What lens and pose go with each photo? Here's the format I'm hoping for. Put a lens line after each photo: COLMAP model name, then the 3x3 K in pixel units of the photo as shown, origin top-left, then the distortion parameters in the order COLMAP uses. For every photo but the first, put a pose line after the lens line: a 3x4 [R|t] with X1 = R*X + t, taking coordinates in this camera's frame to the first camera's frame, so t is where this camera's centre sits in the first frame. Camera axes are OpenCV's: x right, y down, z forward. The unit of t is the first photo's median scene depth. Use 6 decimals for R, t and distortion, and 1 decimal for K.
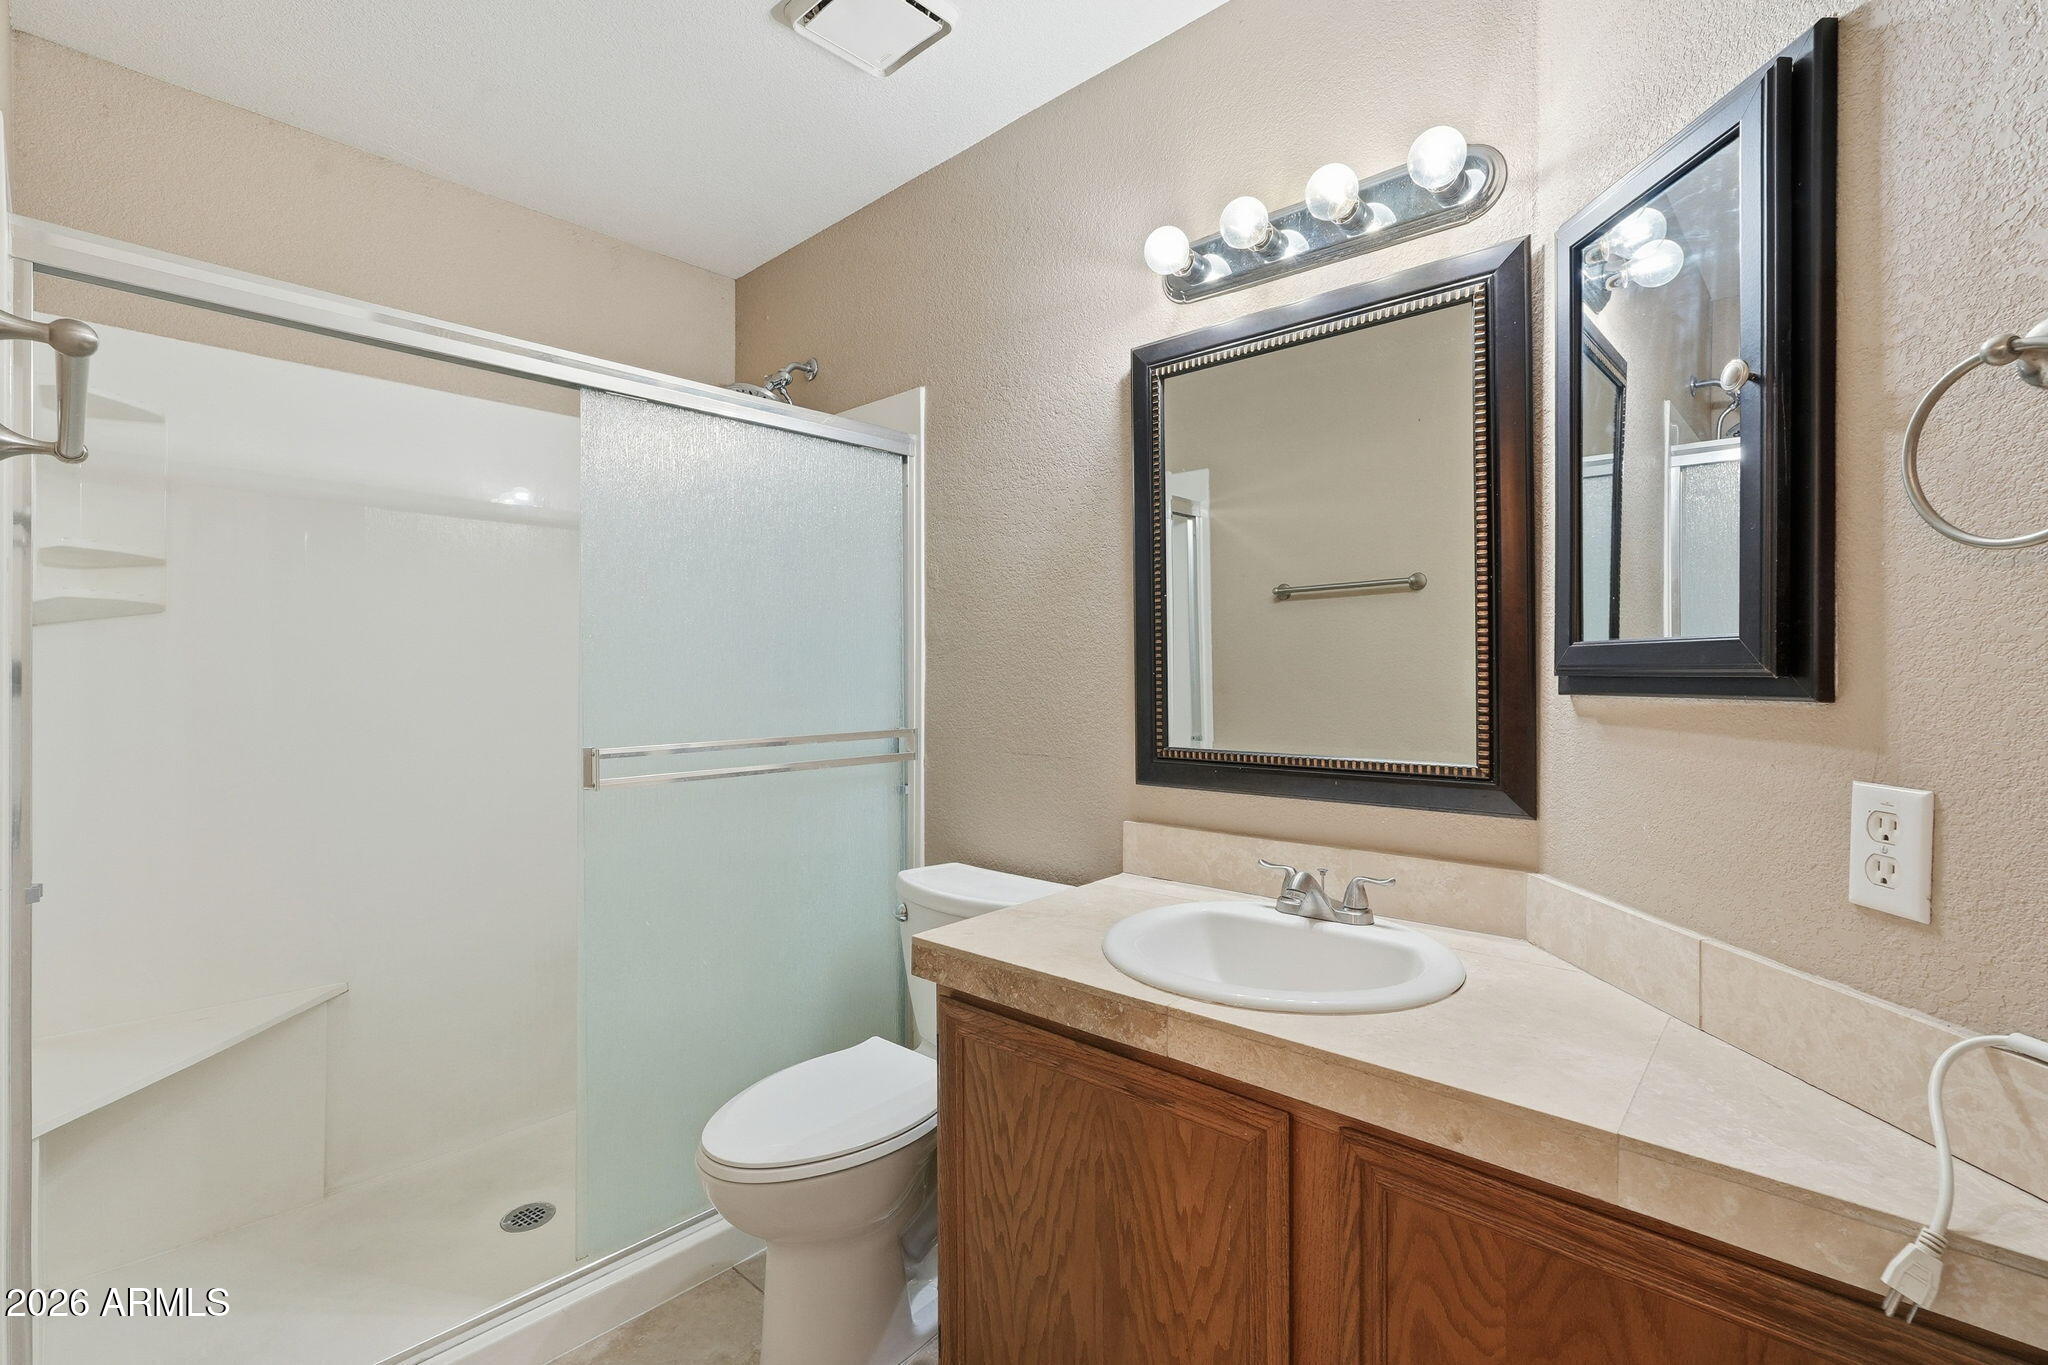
lens RADIAL K [[911.4, 0, 1030.4], [0, 911.4, 690.1], [0, 0, 1]] dist [-0.005270, 0.000396]
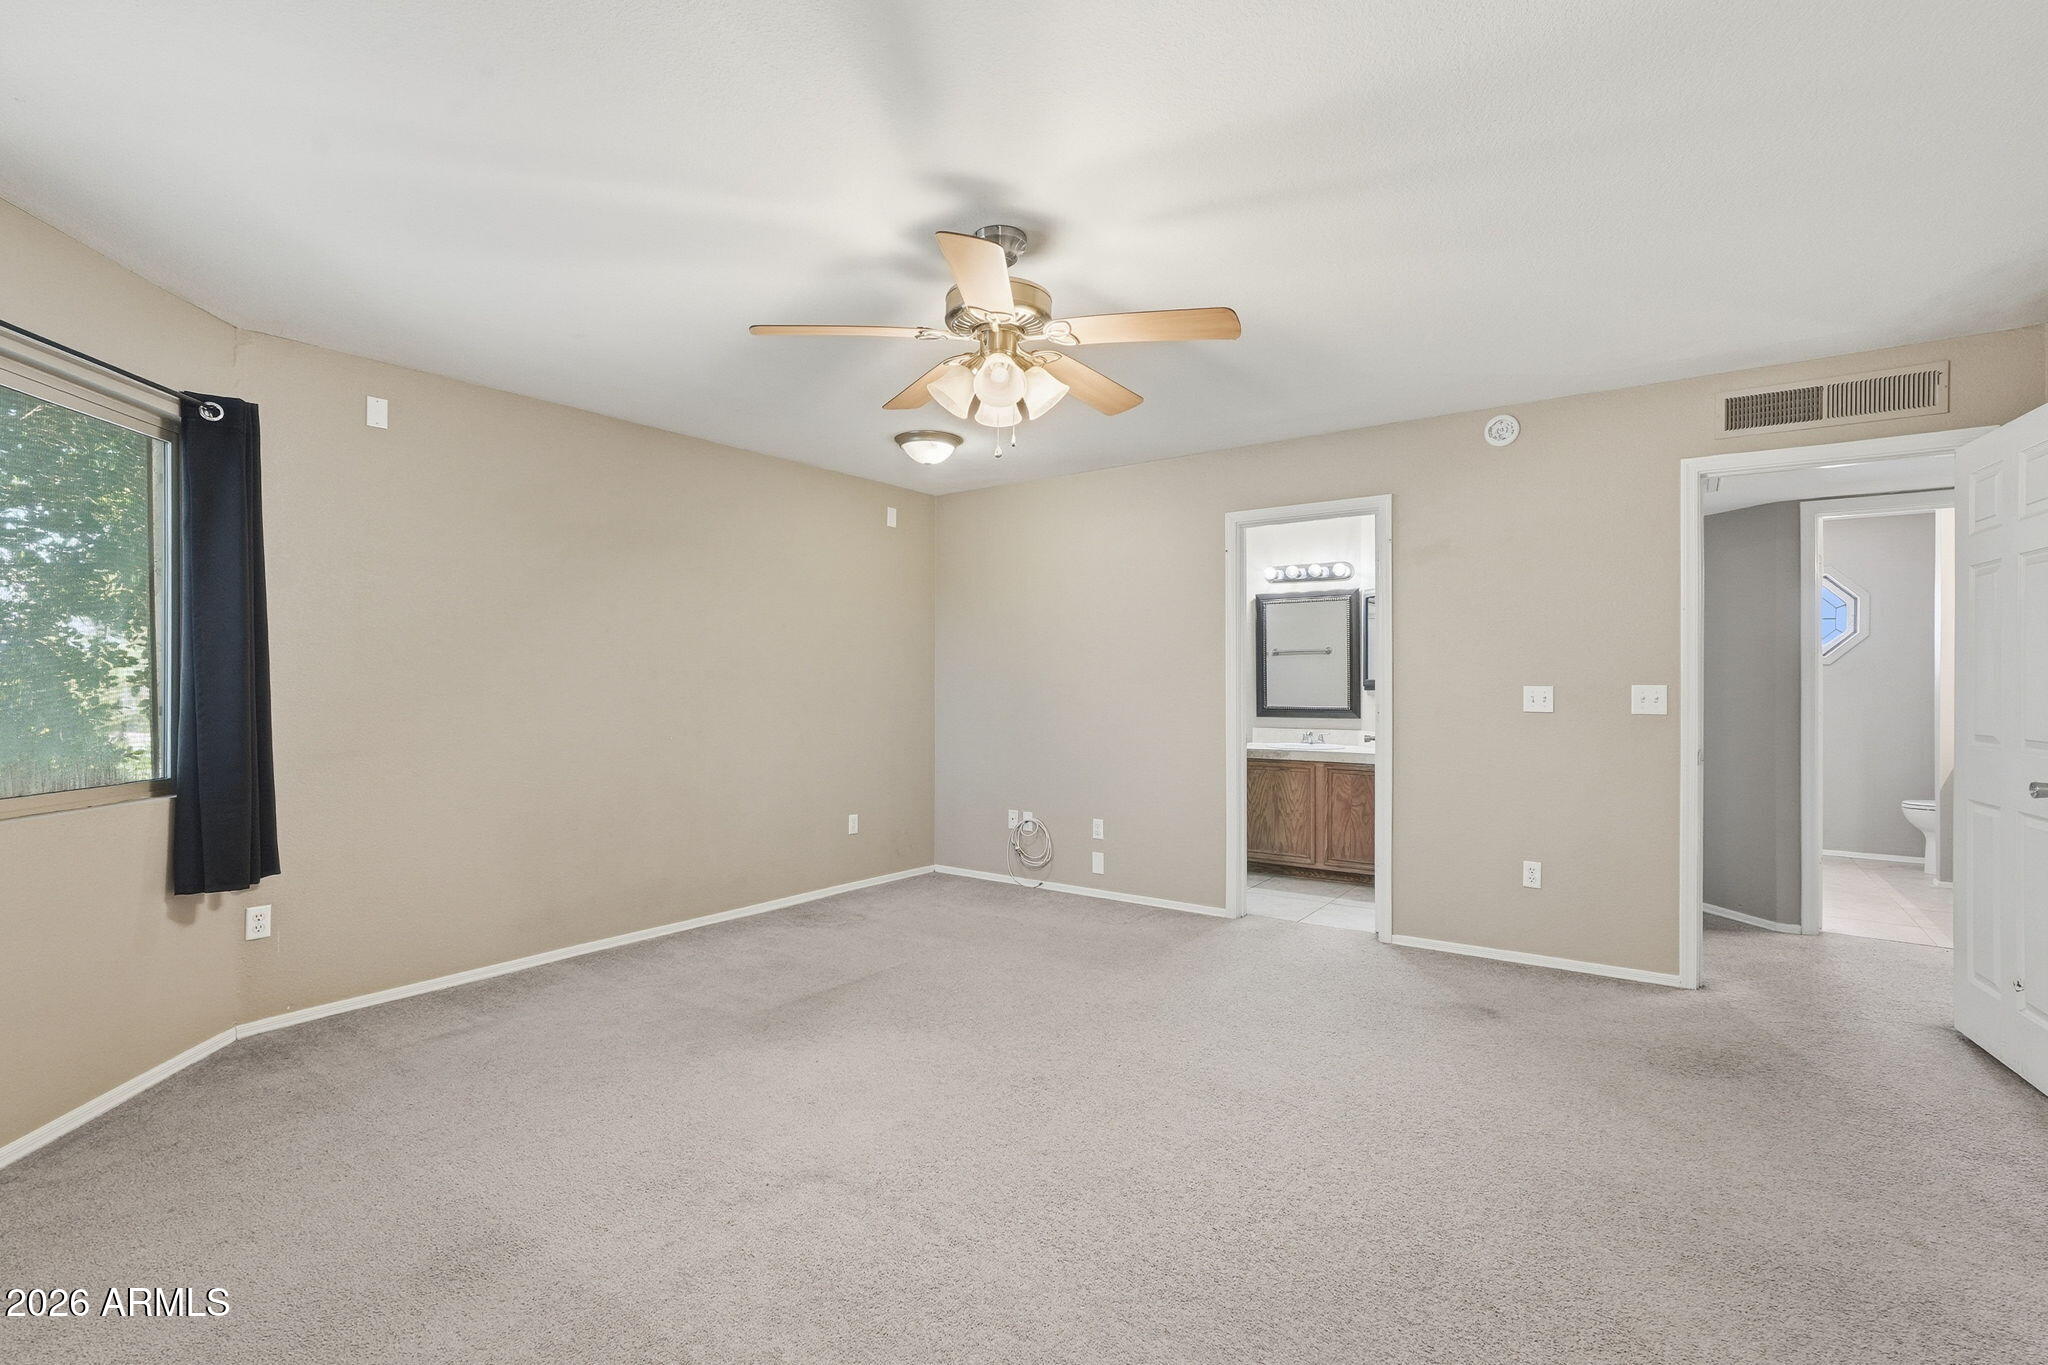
lens RADIAL K [[925.8, 0, 1024.9], [0, 925.8, 687.1], [0, 0, 1]] dist [-0.000364, 0.000201]
pose [[0.994200, 0.001976, 0.107525, -1.469369], [-0.000948, 0.999953, -0.009611, 0.030239], [-0.107539, 0.009453, 0.994156, -3.130011]]
